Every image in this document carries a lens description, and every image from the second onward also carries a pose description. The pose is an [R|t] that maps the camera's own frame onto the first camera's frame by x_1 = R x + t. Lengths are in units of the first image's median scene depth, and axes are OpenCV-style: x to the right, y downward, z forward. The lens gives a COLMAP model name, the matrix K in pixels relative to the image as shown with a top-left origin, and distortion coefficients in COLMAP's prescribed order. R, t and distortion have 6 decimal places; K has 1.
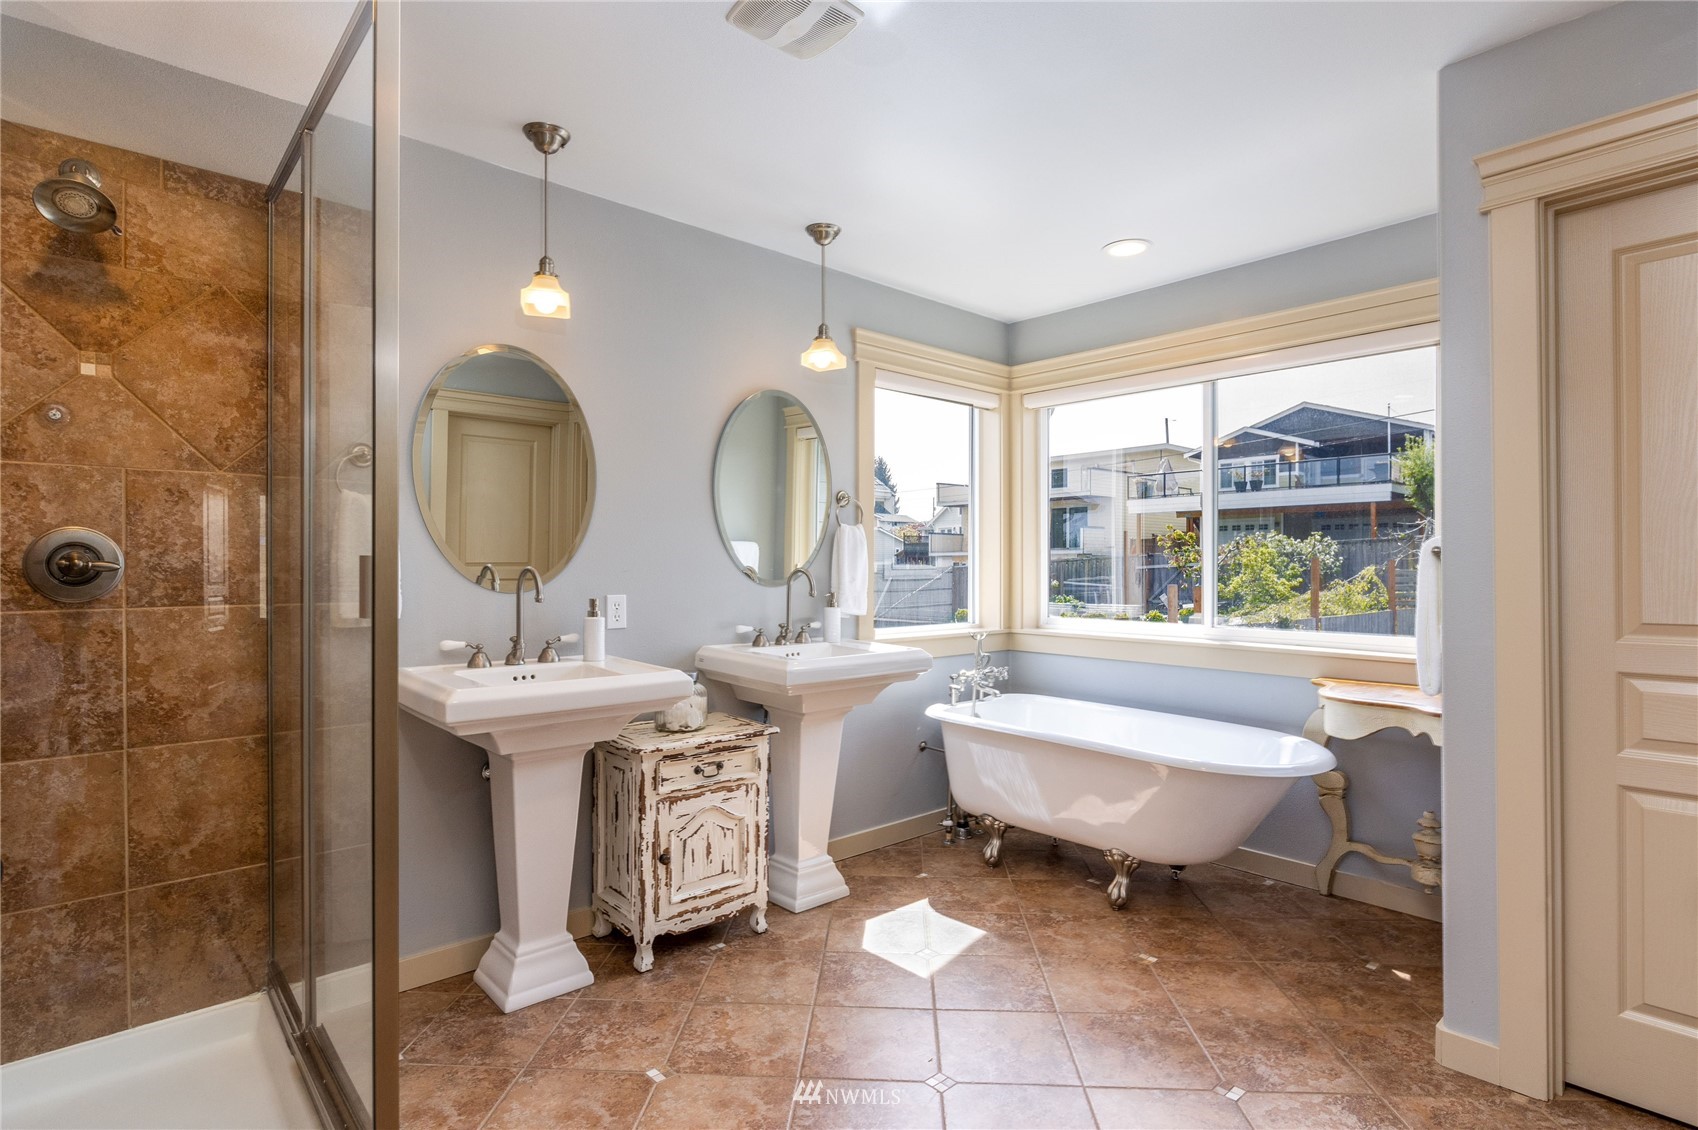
lens RADIAL K [[850.2, 0, 856.7], [0, 850.2, 567.1], [0, 0, 1]] dist [-0.009183, 0.002062]
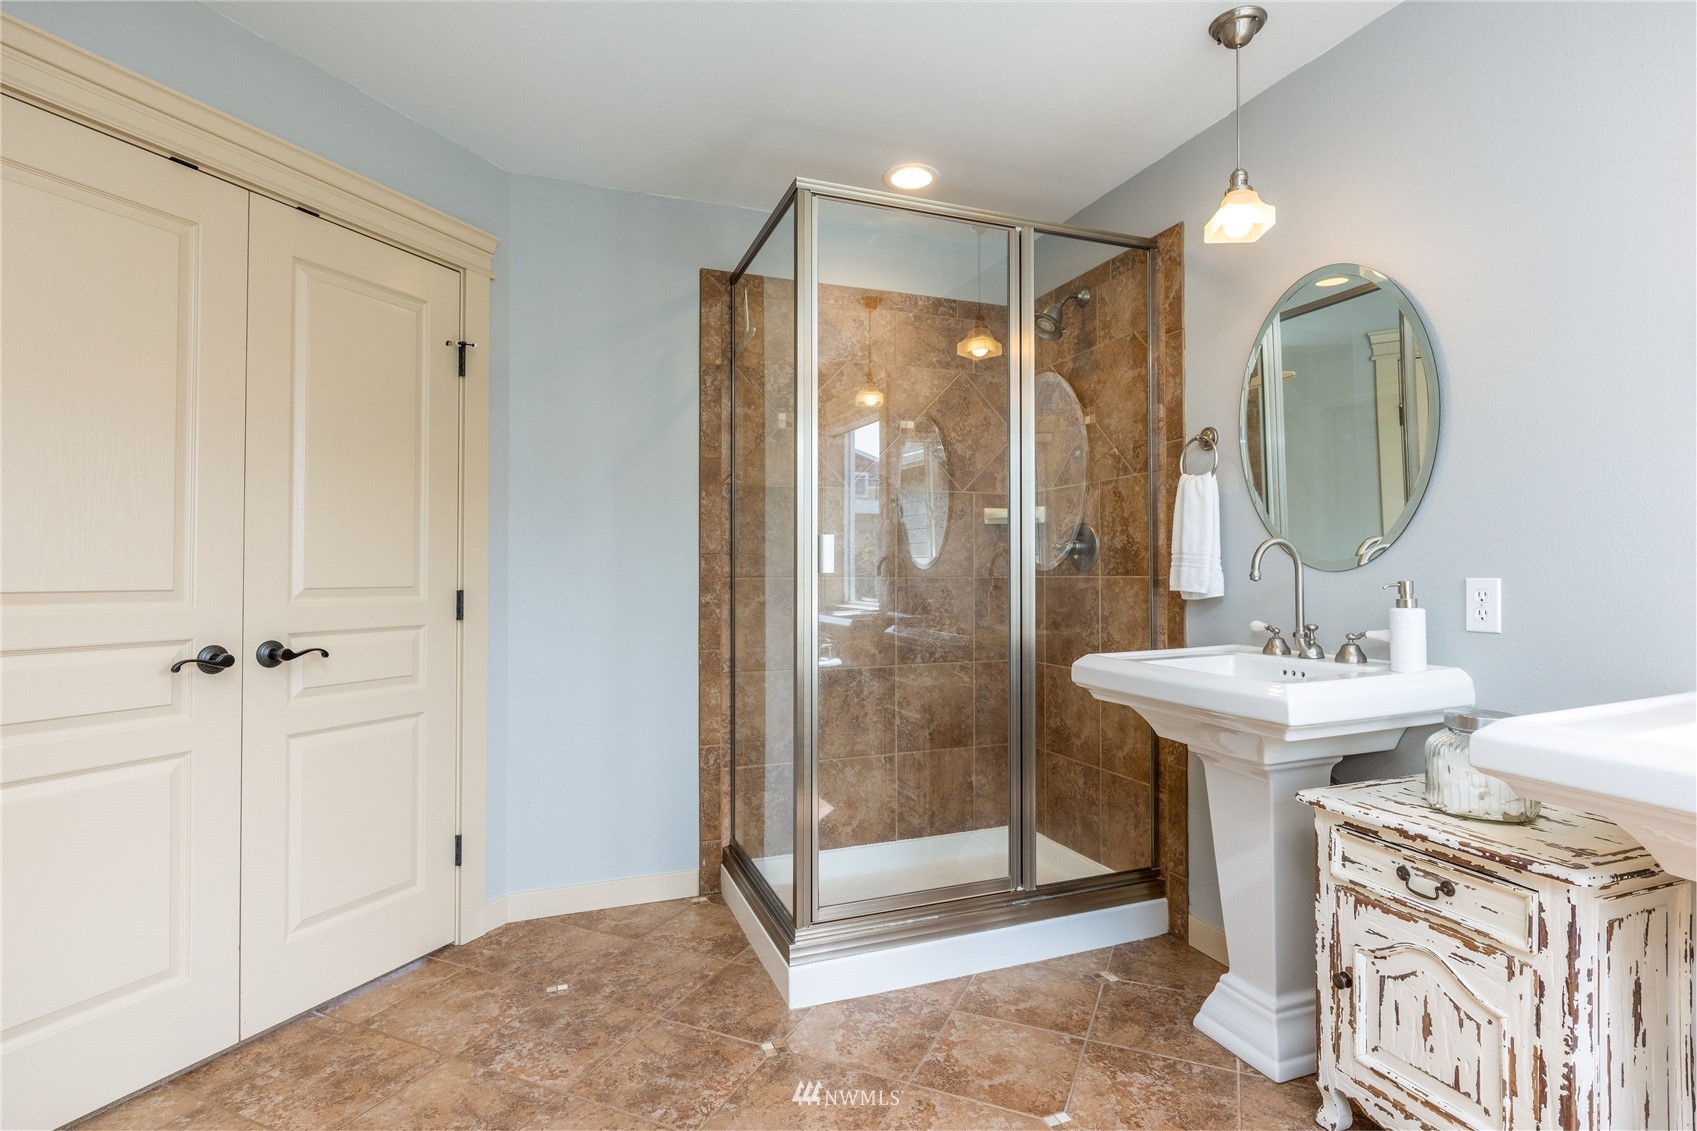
lens RADIAL K [[849.7, 0, 857.5], [0, 849.7, 553.0], [0, 0, 1]] dist [-0.009183, 0.002062]
pose [[-0.355569, -0.014812, -0.934533, 0.505376], [0.002247, 0.999858, -0.016702, 0.025528], [0.934647, -0.008038, -0.355485, 0.864152]]
